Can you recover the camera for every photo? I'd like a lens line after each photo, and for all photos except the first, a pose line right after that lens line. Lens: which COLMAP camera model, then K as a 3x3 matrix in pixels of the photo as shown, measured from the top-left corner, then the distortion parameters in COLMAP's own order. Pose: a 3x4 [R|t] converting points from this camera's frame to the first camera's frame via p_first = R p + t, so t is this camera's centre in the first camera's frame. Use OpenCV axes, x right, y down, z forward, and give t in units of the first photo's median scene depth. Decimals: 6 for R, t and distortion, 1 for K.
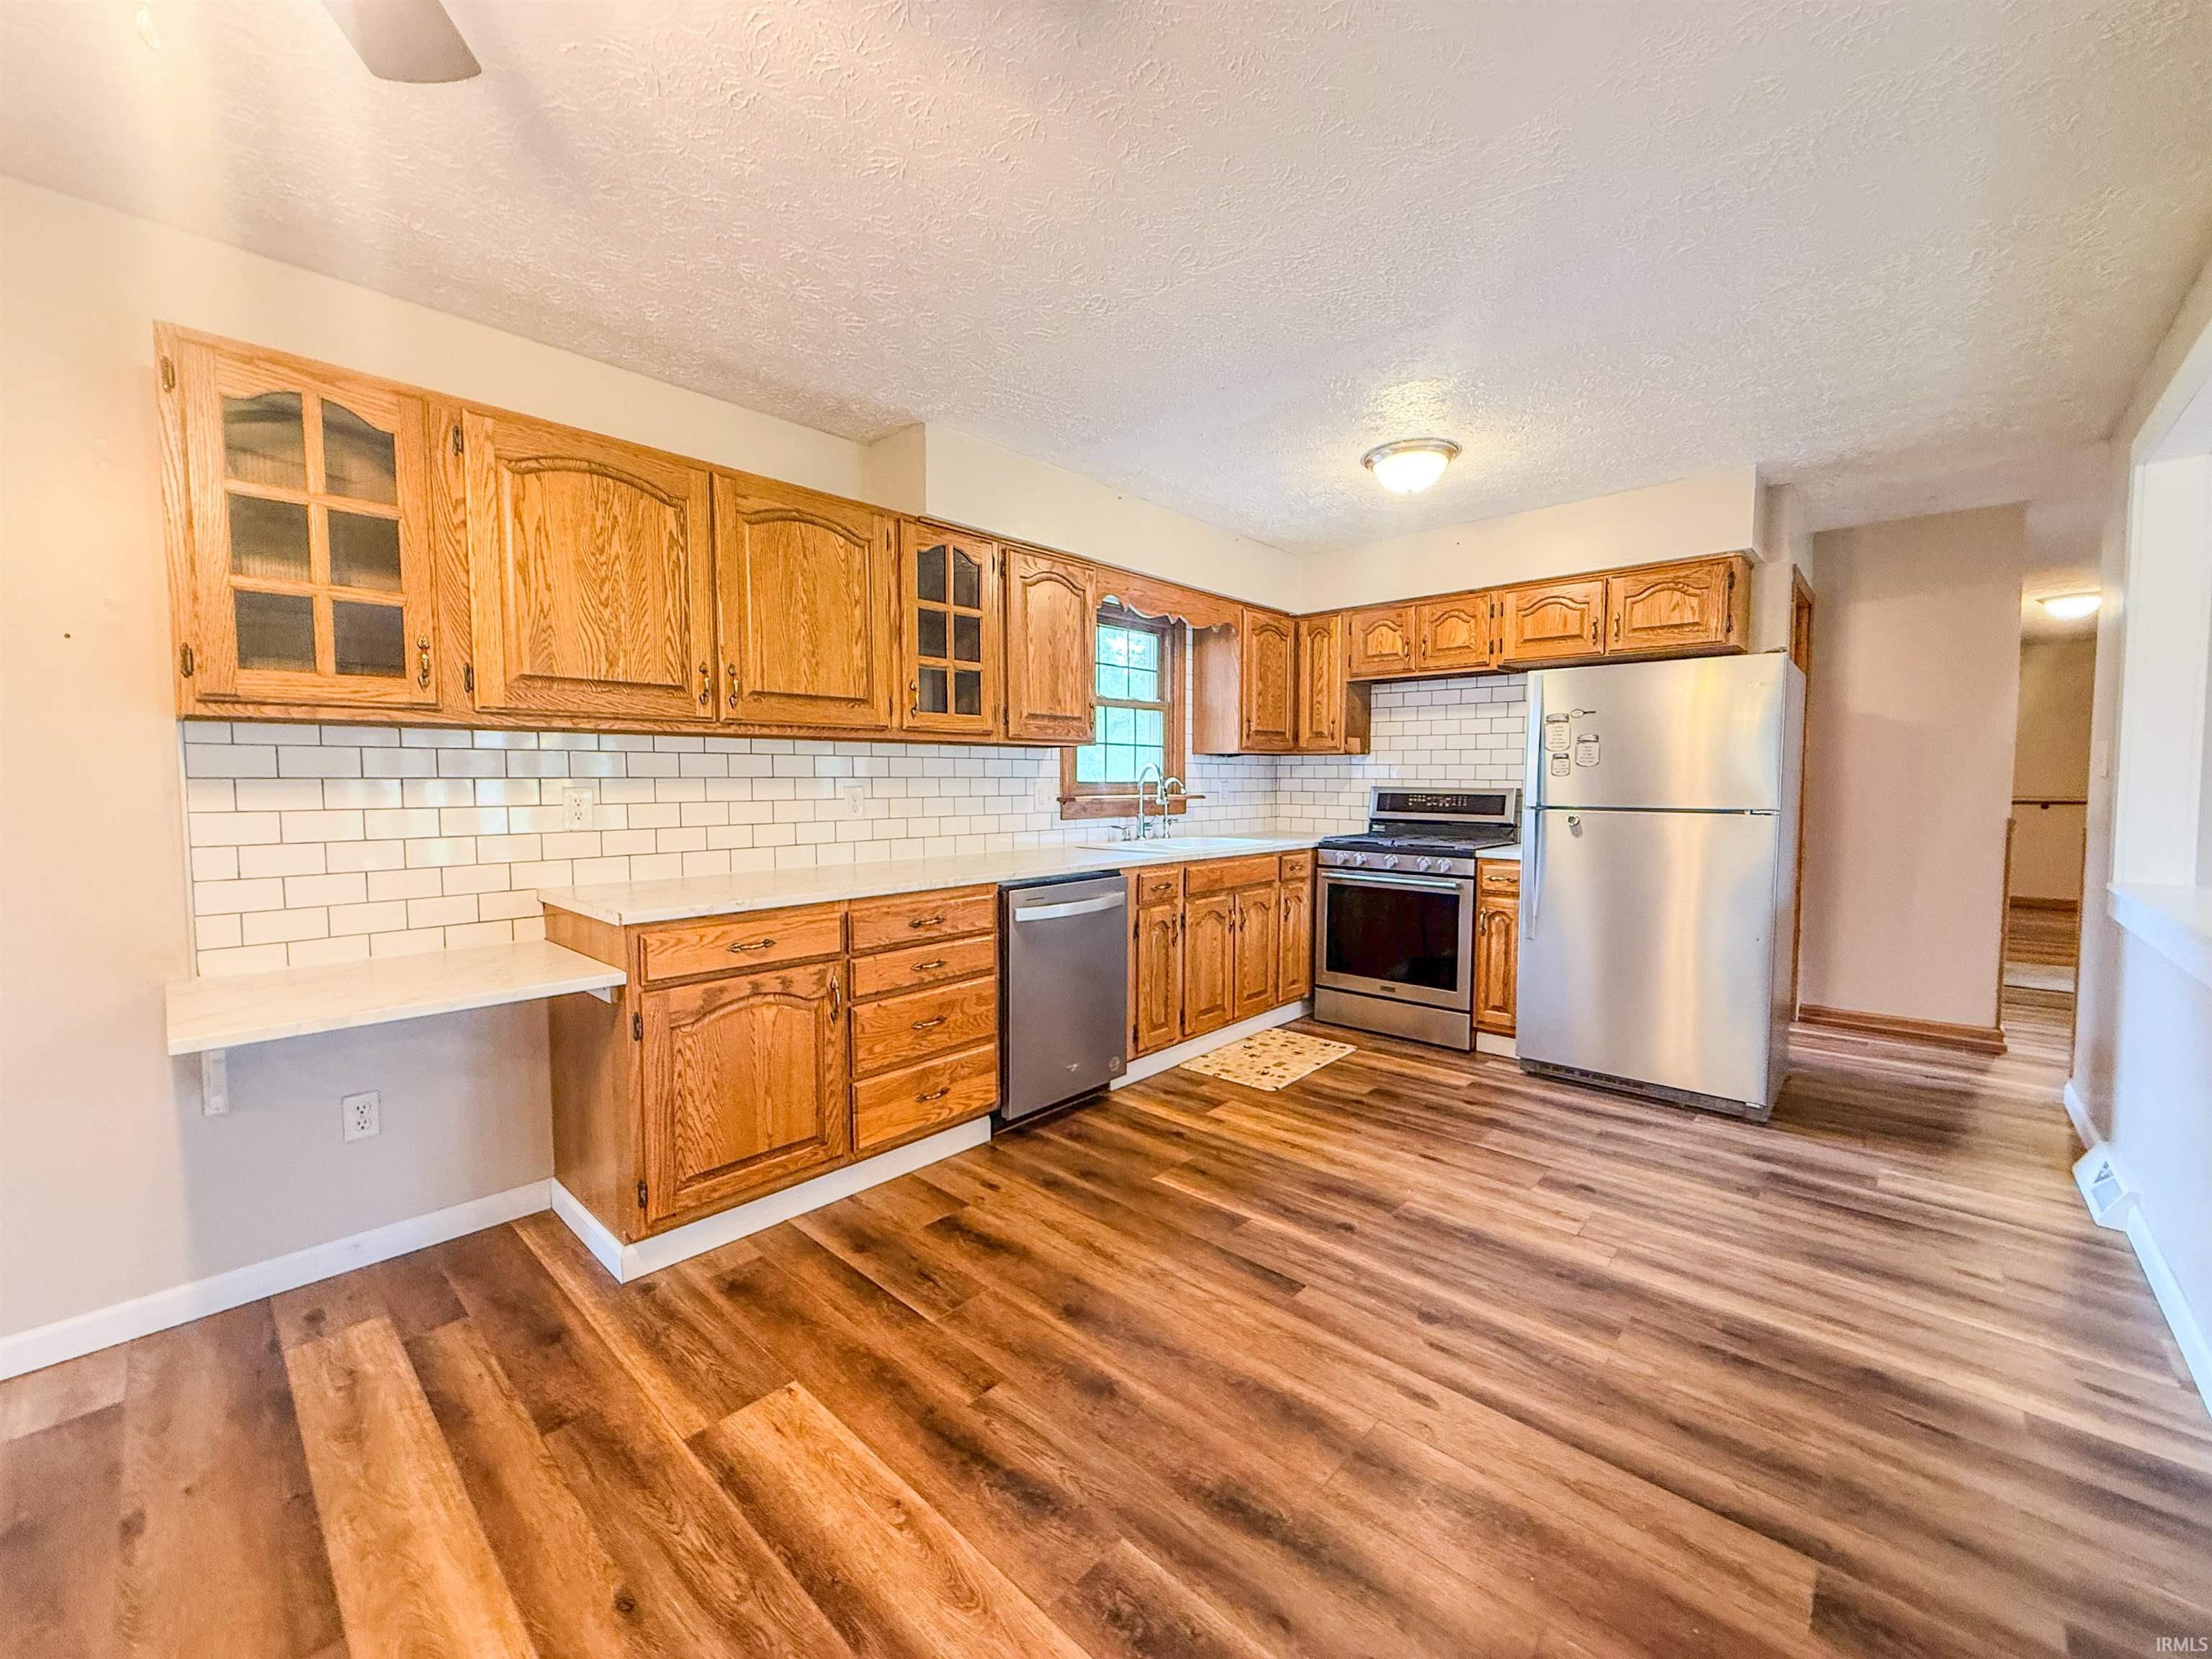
lens RADIAL K [[879.6, 0, 1101.1], [0, 879.6, 830.0], [0, 0, 1]] dist [0.000719, -0.000189]
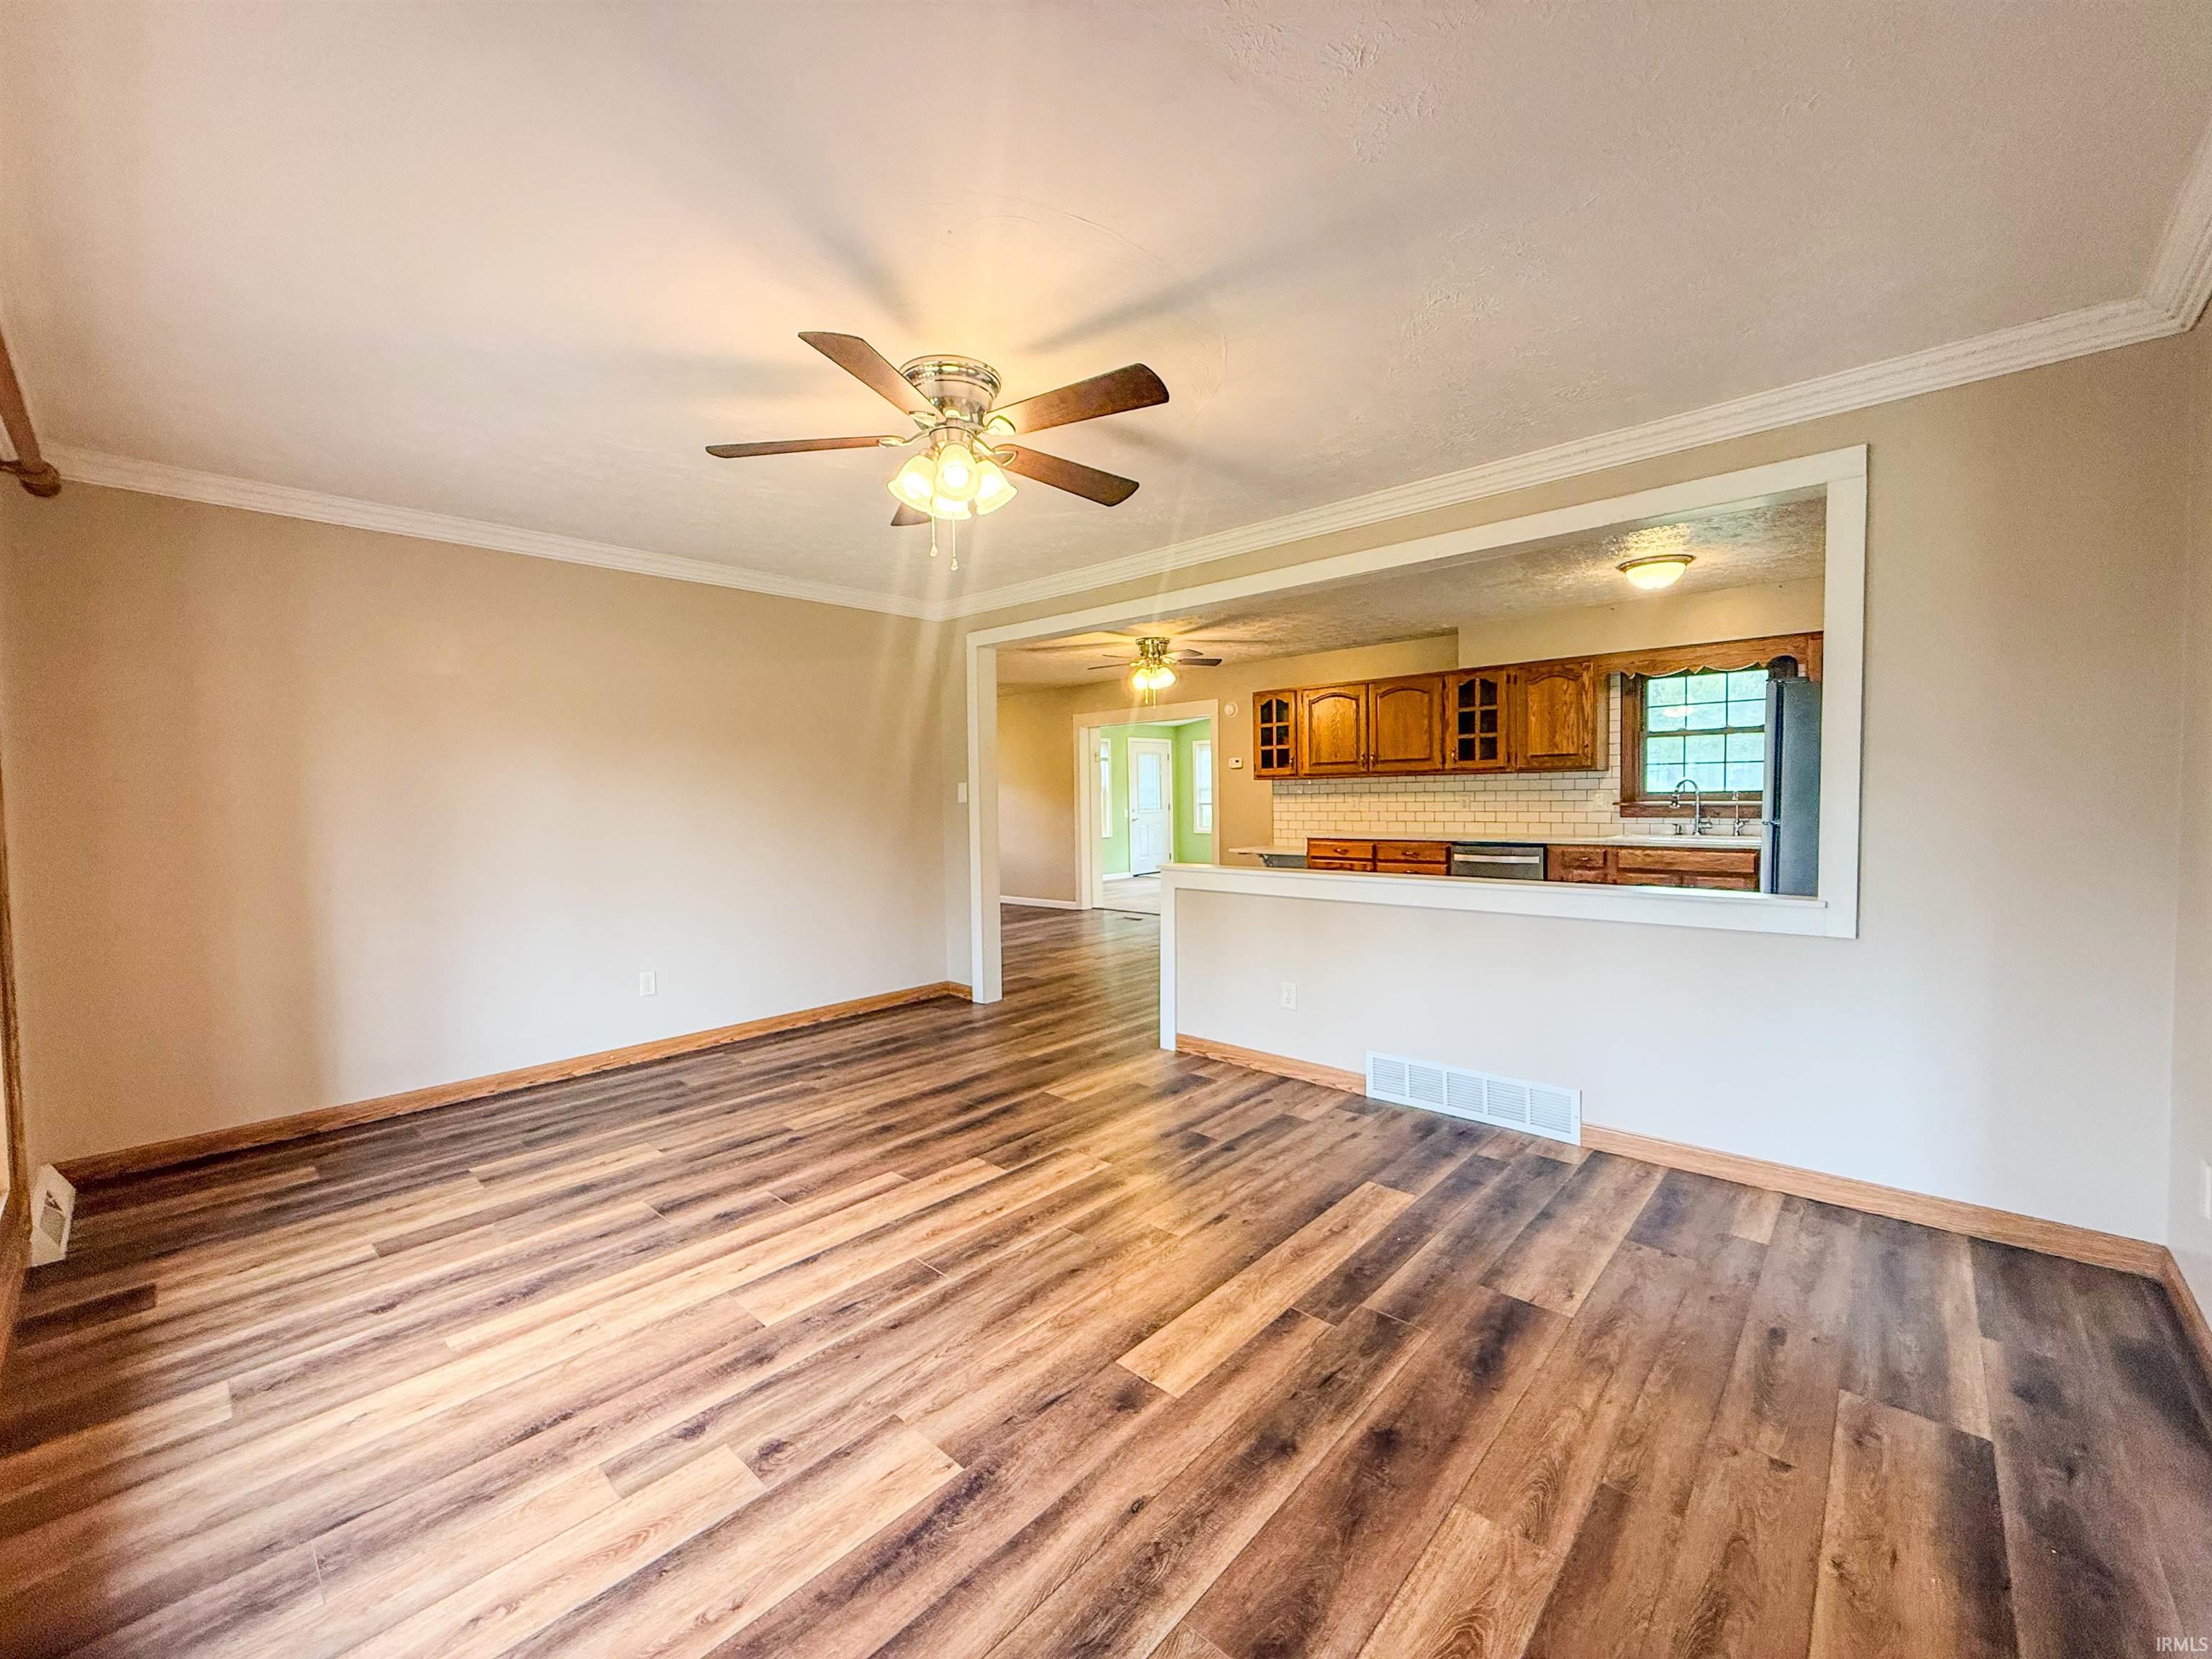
lens RADIAL K [[879.6, 0, 1108.8], [0, 879.6, 823.0], [0, 0, 1]] dist [0.000719, -0.000189]
pose [[0.005245, 0.032309, -0.999464, 1.979702], [-0.041484, 0.998625, 0.032064, -0.018254], [0.999125, 0.041294, 0.006578, 0.157287]]
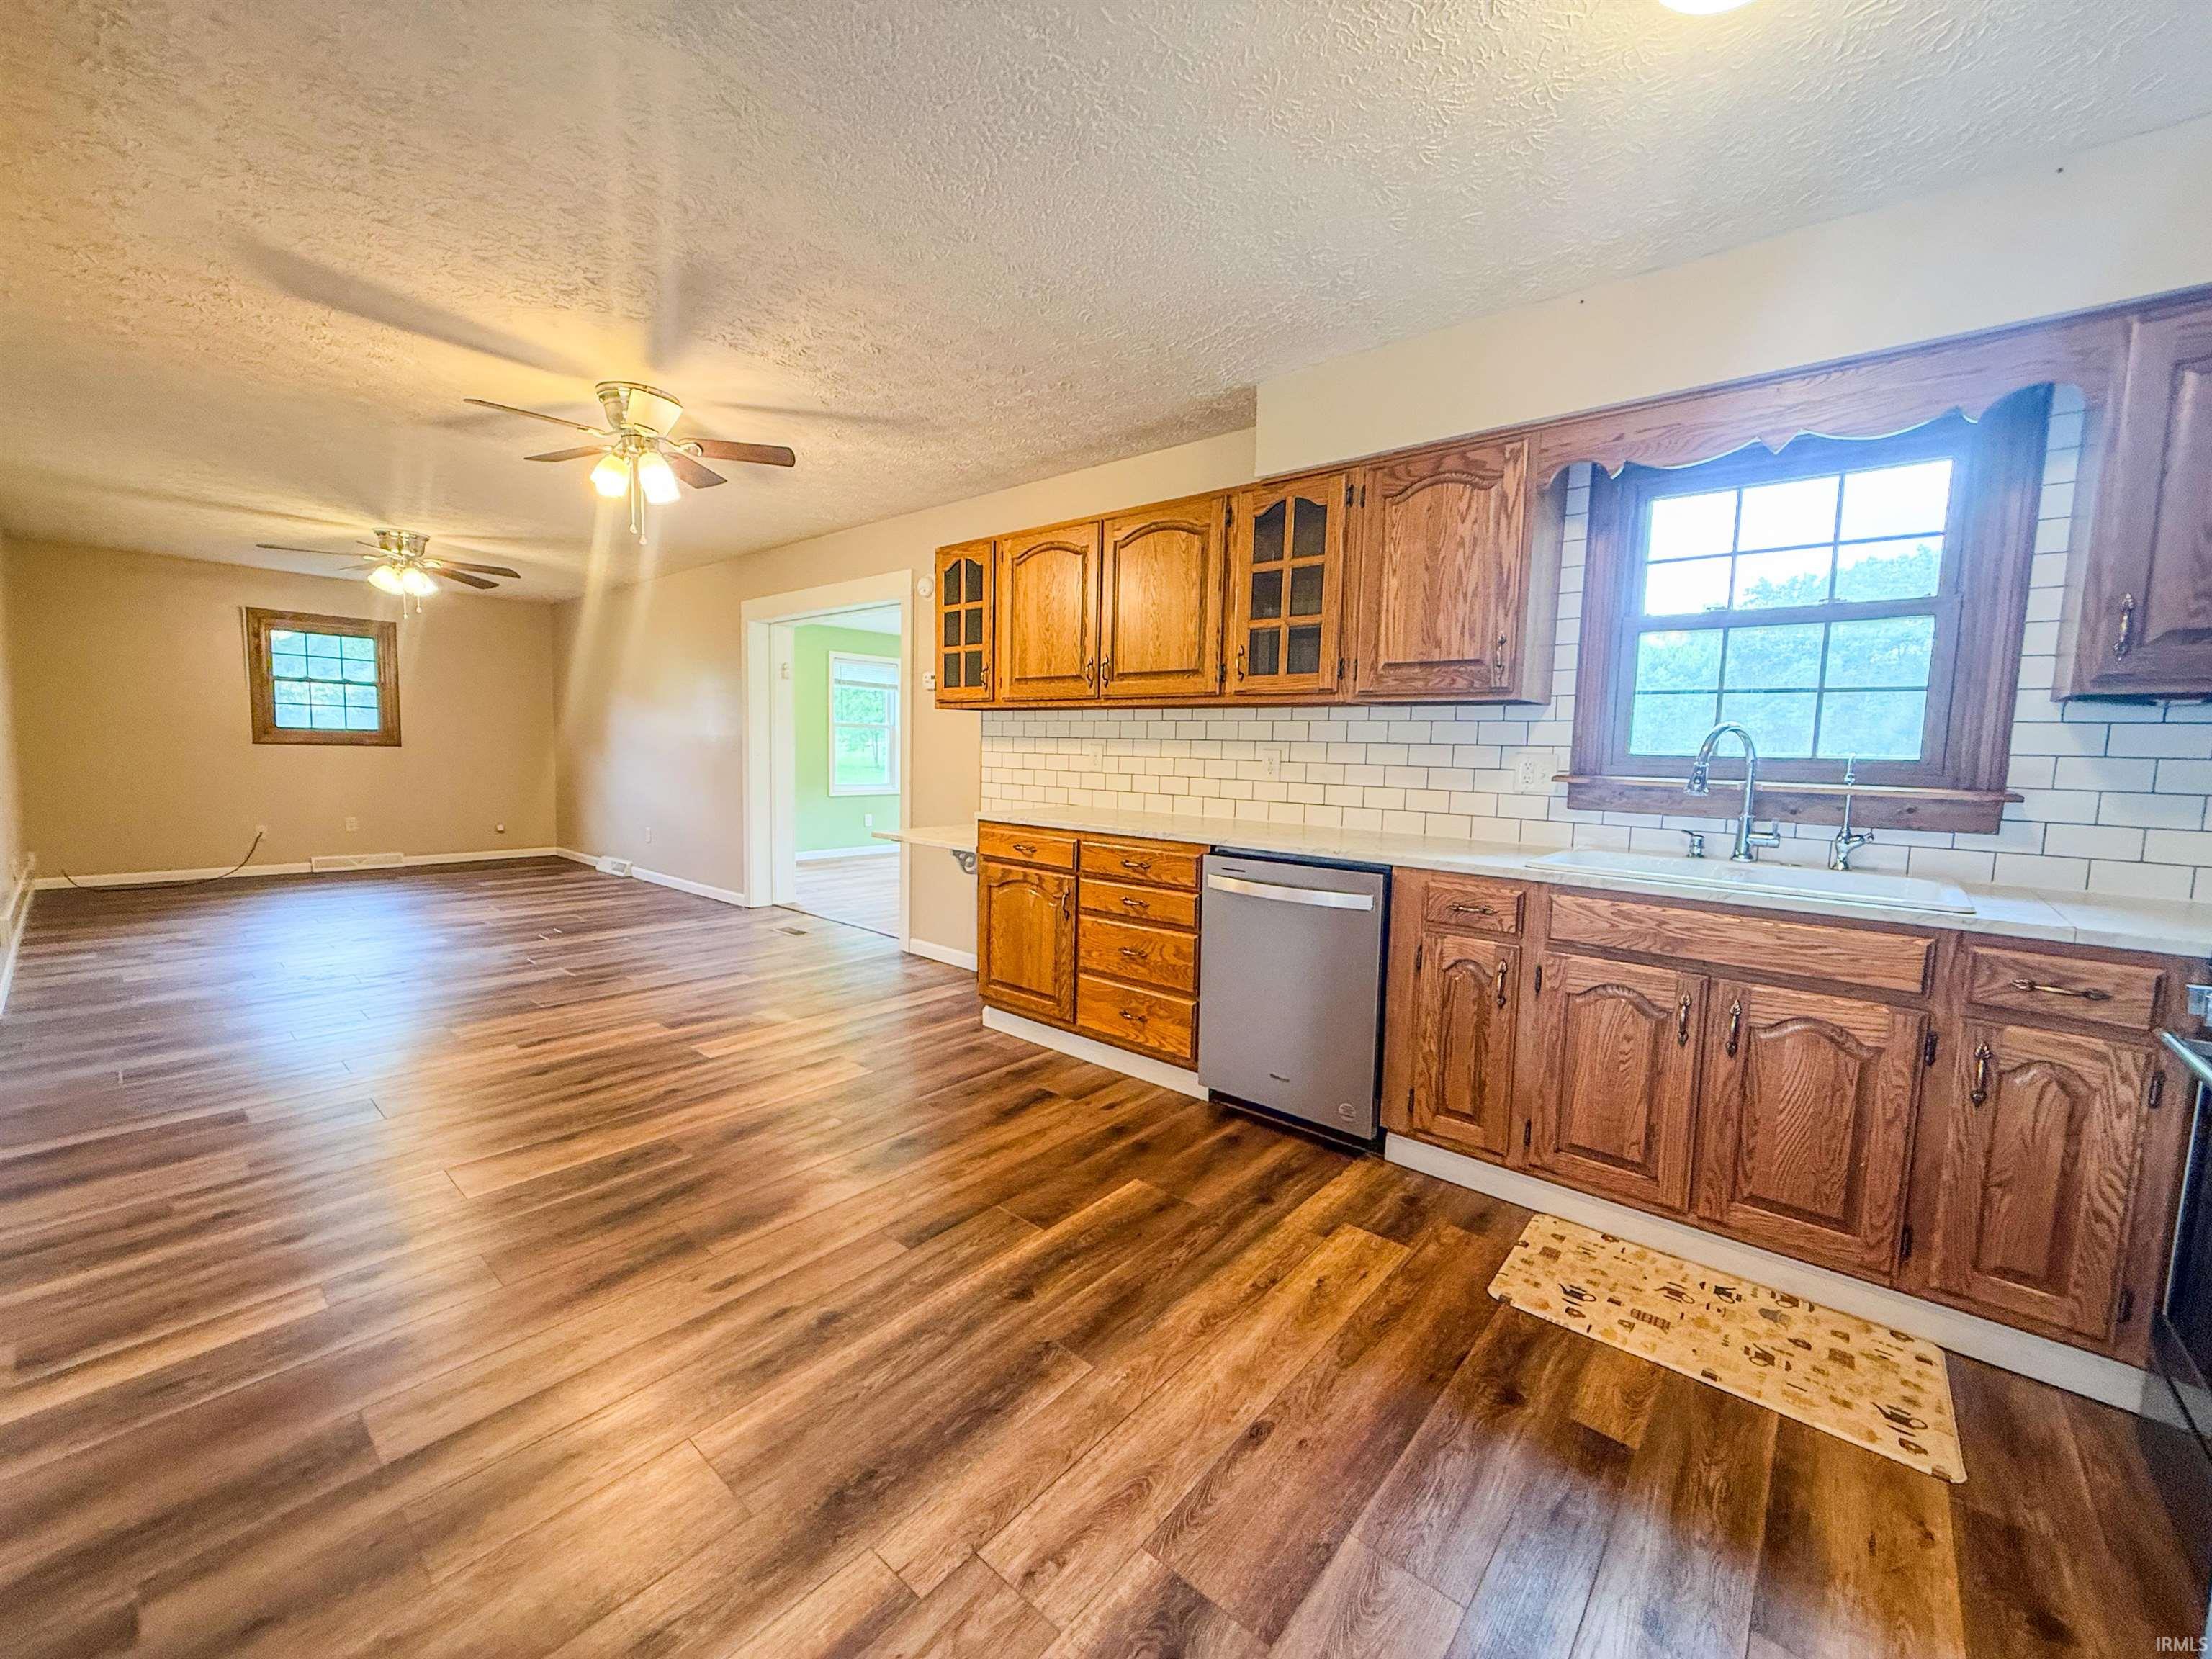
lens RADIAL K [[879.6, 0, 1094.5], [0, 879.6, 831.8], [0, 0, 1]] dist [0.000719, -0.000189]
pose [[0.026412, 0.102269, -0.994406, 0.855346], [-0.081140, 0.991690, 0.099834, -0.043308], [0.996353, 0.078049, 0.034491, 0.830314]]
